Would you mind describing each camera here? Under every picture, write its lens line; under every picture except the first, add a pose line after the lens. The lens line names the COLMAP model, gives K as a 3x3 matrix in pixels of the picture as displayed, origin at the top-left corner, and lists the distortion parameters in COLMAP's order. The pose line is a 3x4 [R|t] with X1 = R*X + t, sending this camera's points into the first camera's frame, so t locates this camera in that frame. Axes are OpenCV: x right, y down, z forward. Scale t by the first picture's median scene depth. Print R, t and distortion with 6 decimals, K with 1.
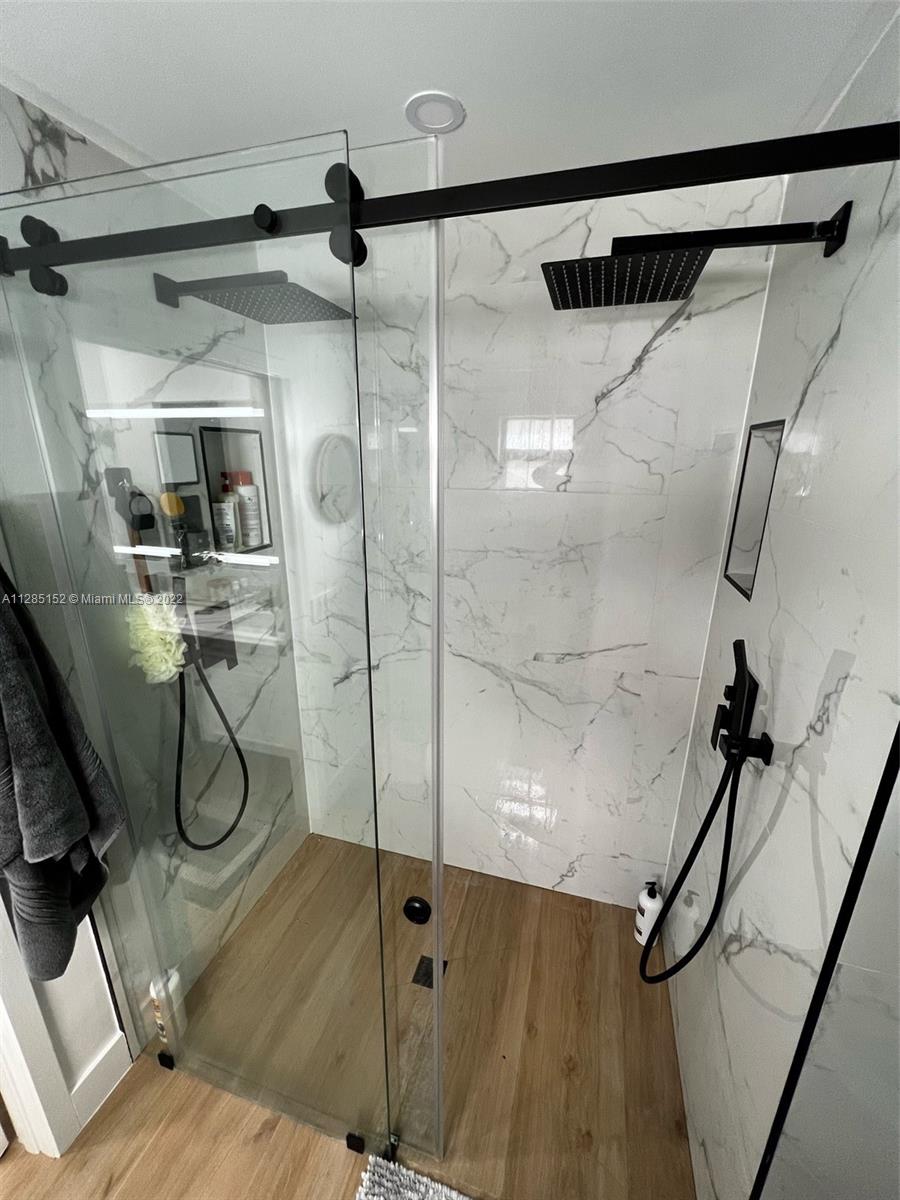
lens RADIAL K [[481.0, 0, 455.5], [0, 481.0, 600.4], [0, 0, 1]] dist [0.002232, 0.000498]
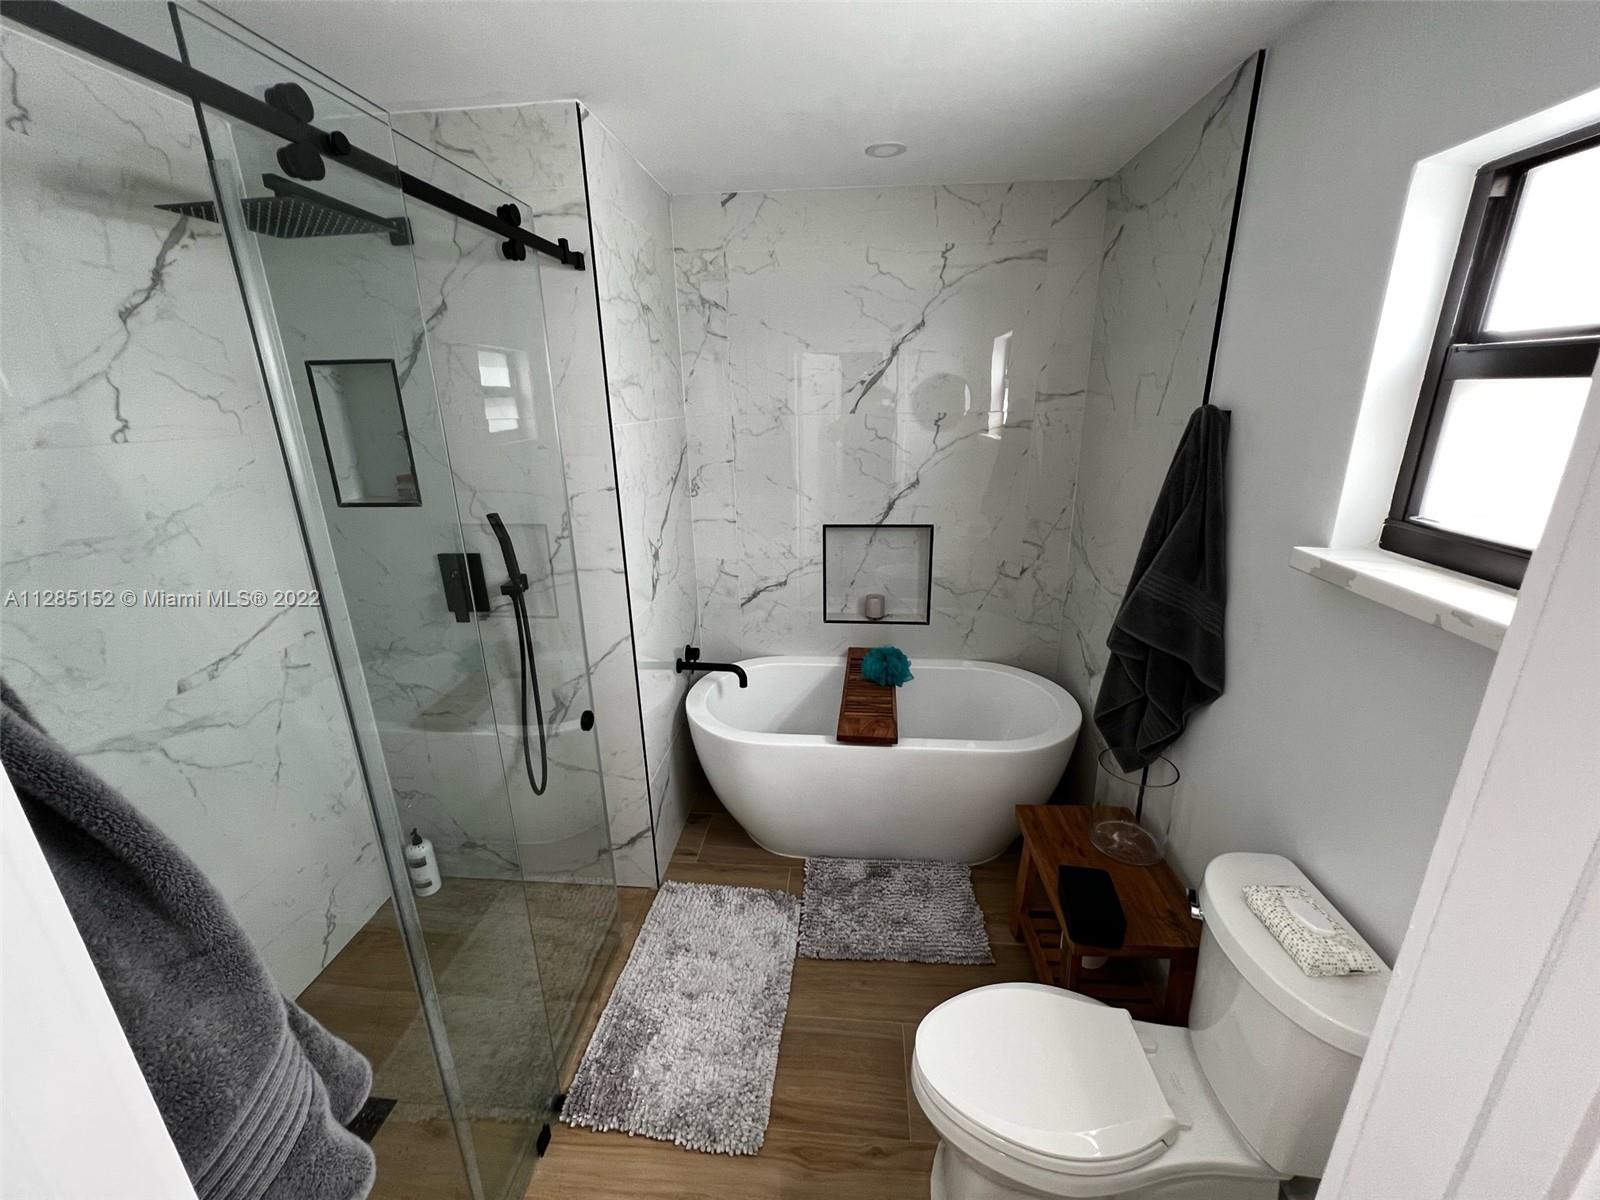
lens RADIAL K [[641.3, 0, 802.0], [0, 641.3, 594.2], [0, 0, 1]] dist [0.002232, 0.000498]
pose [[-0.193347, -0.300972, 0.933827, -0.972916], [0.301431, 0.887532, 0.348462, -0.062418], [-0.933679, 0.348859, -0.080879, 0.242493]]
